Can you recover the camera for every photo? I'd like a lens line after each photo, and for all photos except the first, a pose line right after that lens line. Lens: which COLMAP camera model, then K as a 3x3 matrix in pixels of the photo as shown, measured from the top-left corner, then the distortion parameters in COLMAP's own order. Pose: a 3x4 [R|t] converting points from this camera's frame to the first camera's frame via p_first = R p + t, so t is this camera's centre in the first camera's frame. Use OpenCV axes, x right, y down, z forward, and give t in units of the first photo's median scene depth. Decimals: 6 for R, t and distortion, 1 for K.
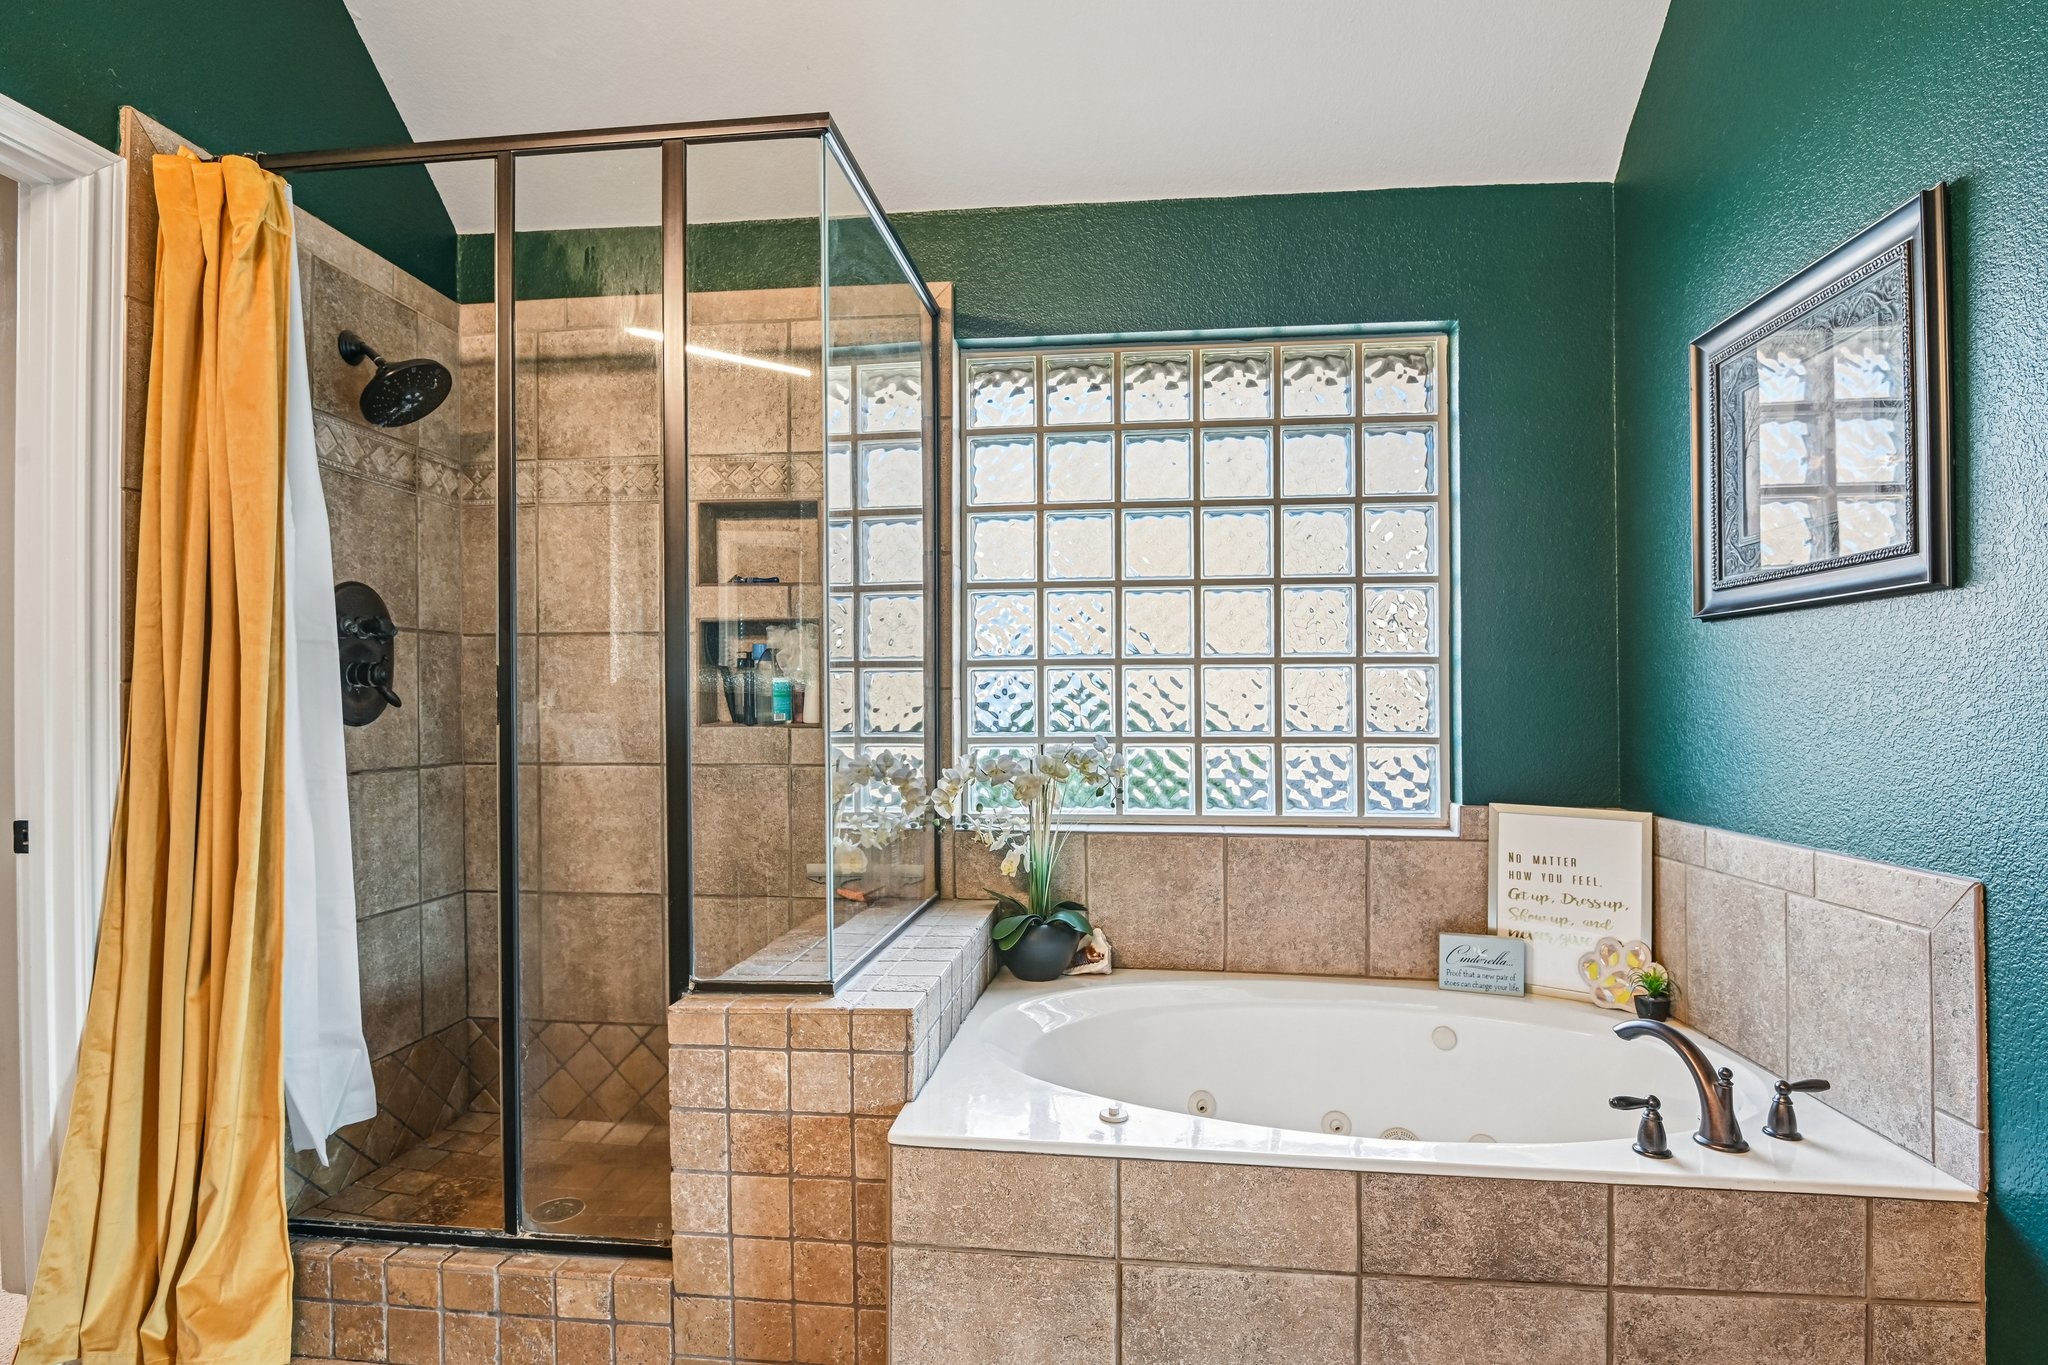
lens RADIAL K [[1053.5, 0, 1030.2], [0, 1053.5, 698.9], [0, 0, 1]] dist [0.002318, -0.001856]
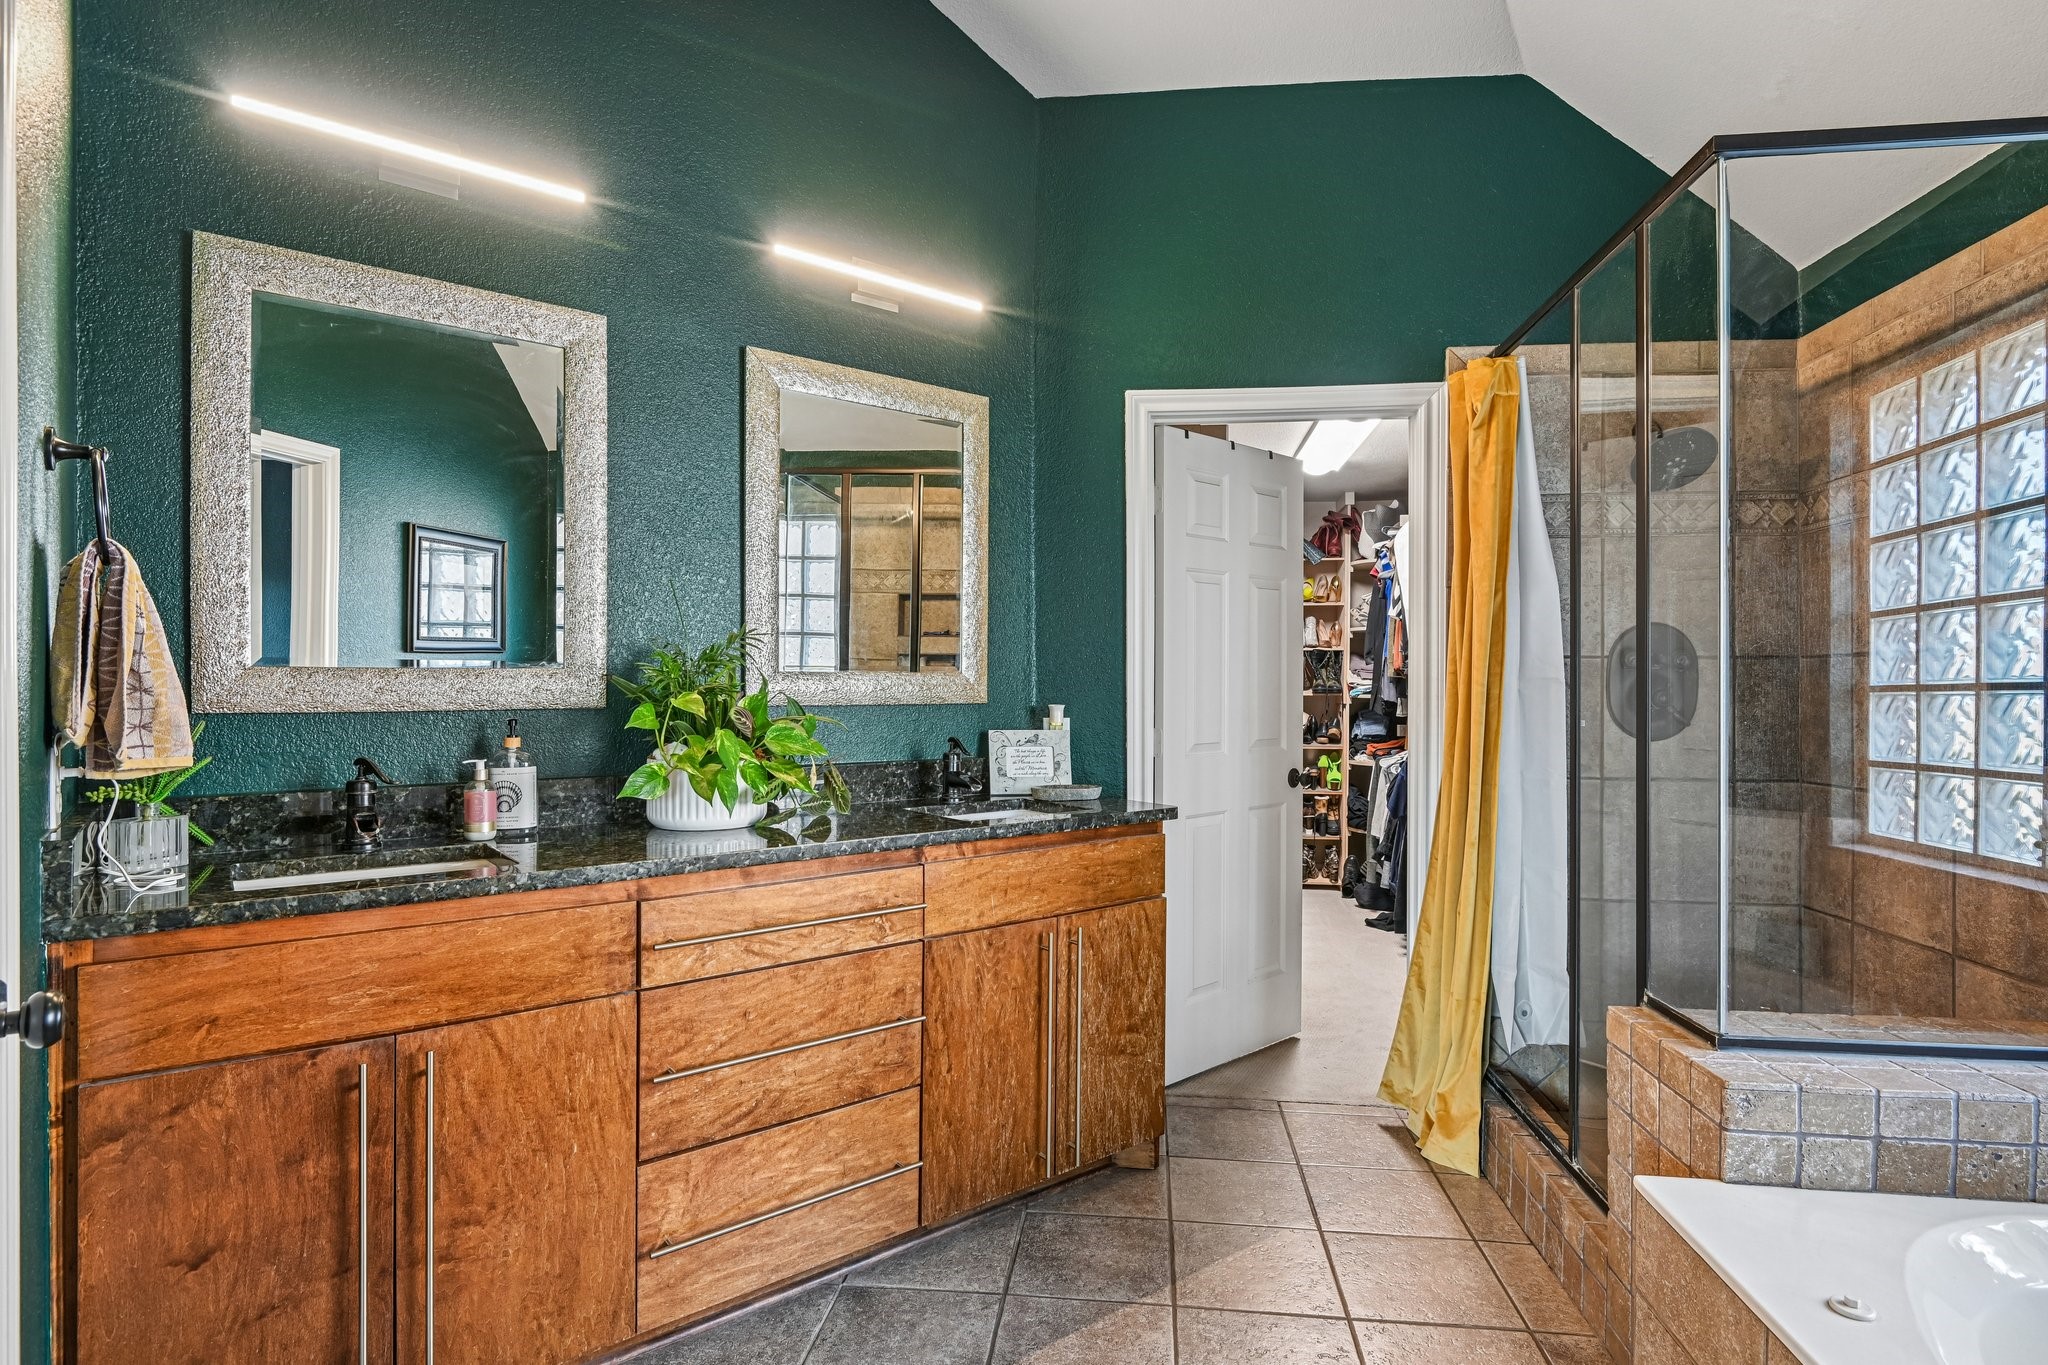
lens RADIAL K [[1053.5, 0, 1032.3], [0, 1053.5, 686.3], [0, 0, 1]] dist [0.002318, -0.001856]
pose [[-0.005077, -0.000133, -0.999987, 0.510728], [0.002141, 0.999998, -0.000144, -0.034266], [0.999985, -0.002142, -0.005076, 0.255545]]
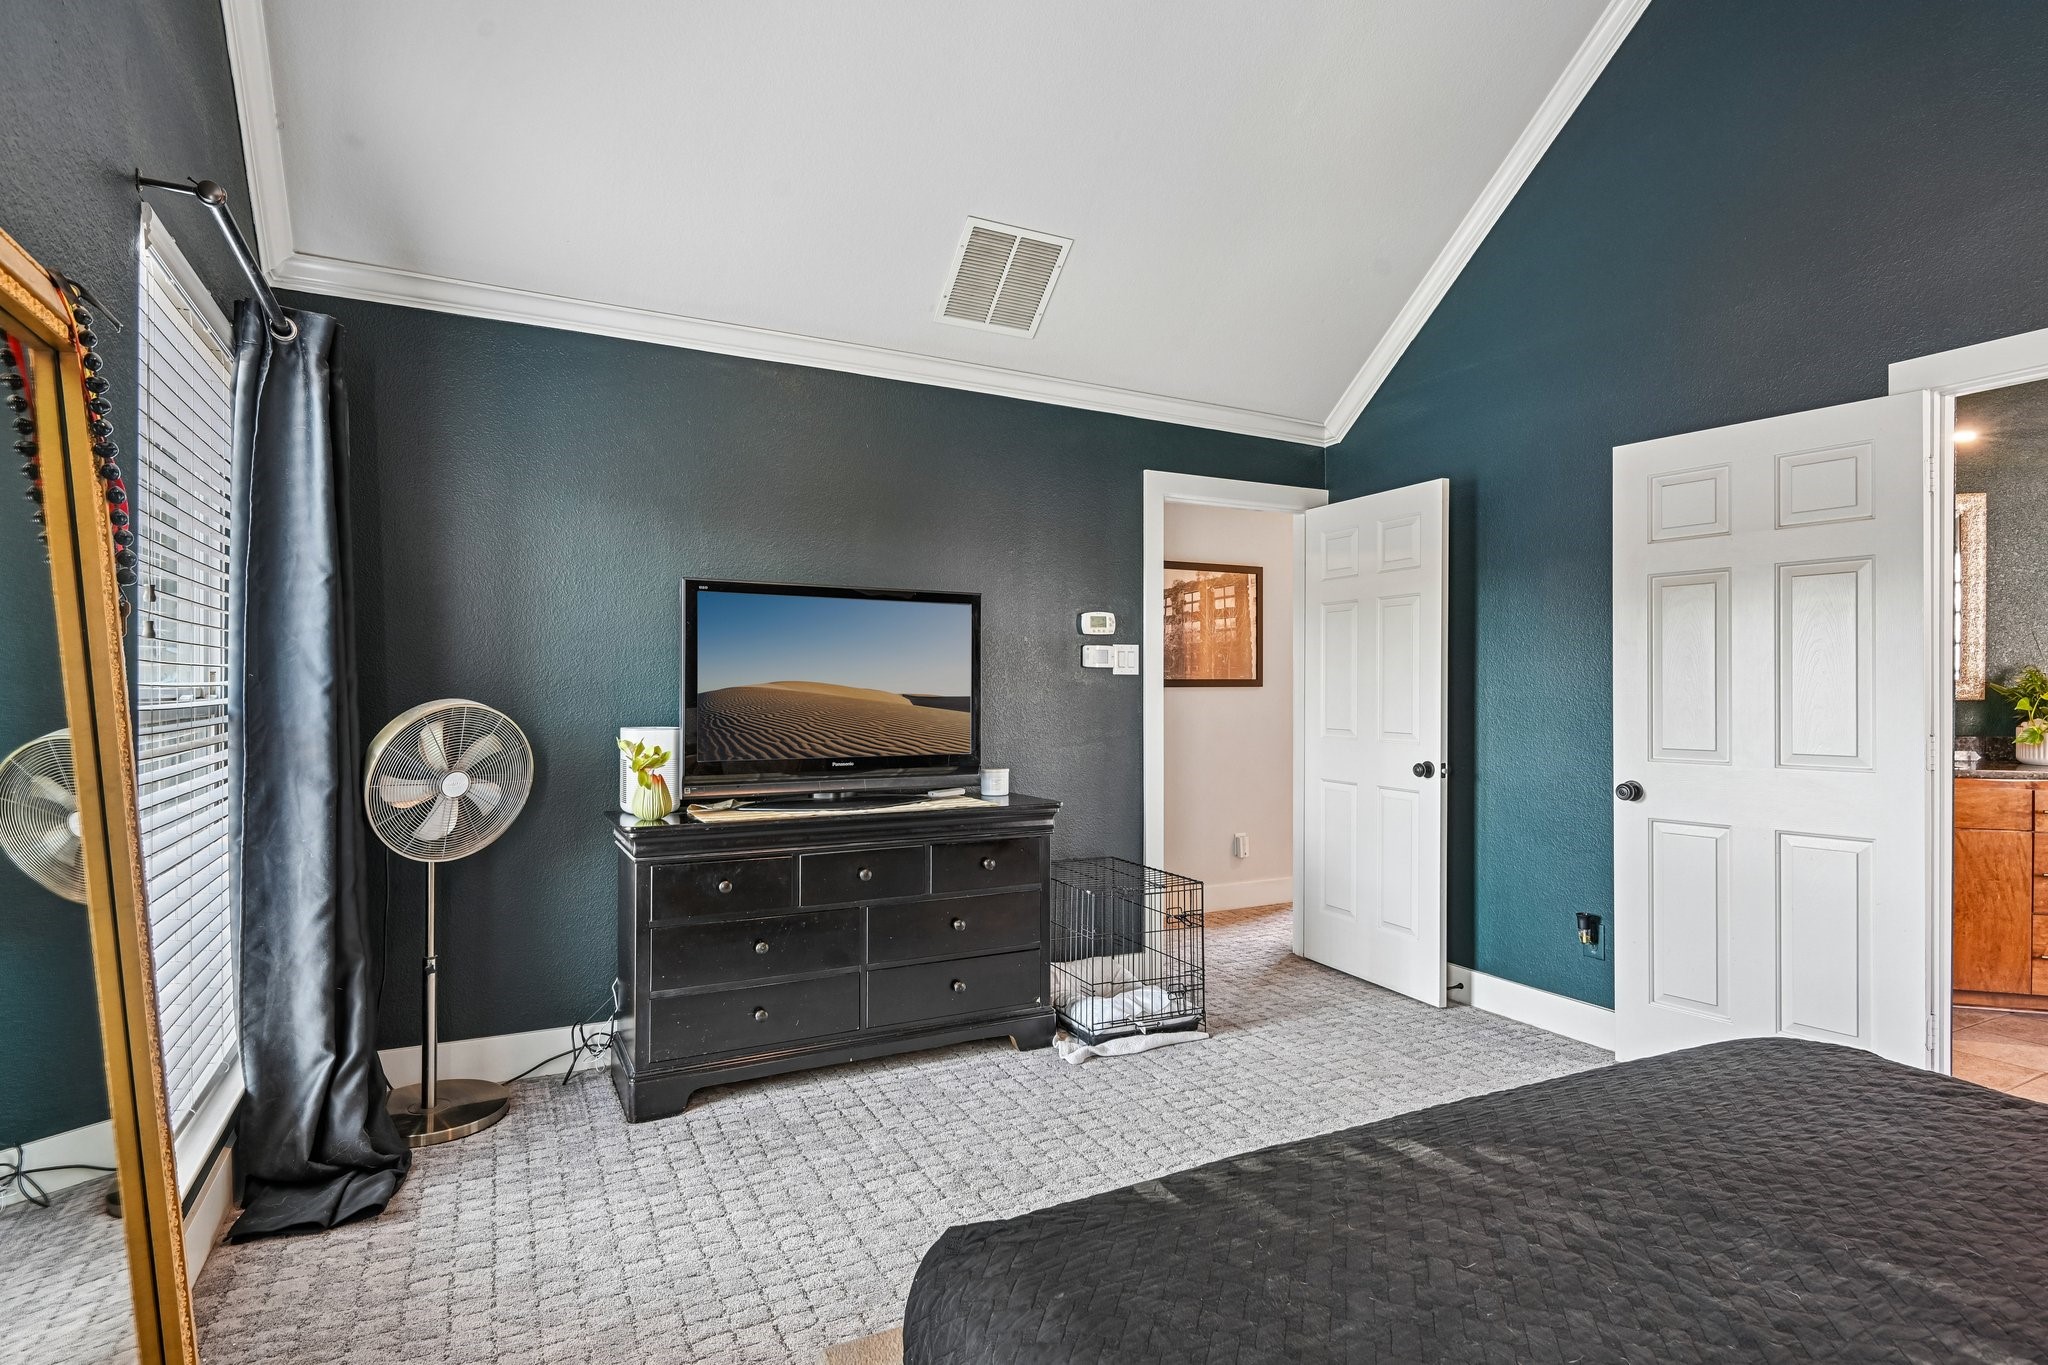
lens RADIAL K [[1053.5, 0, 1024.0], [0, 1053.5, 688.4], [0, 0, 1]] dist [0.002318, -0.001856]
pose [[-0.833124, 0.003554, -0.553075, 2.275799], [0.006161, 0.999977, -0.002856, -0.042083], [0.553052, -0.005787, -0.833127, 0.507711]]
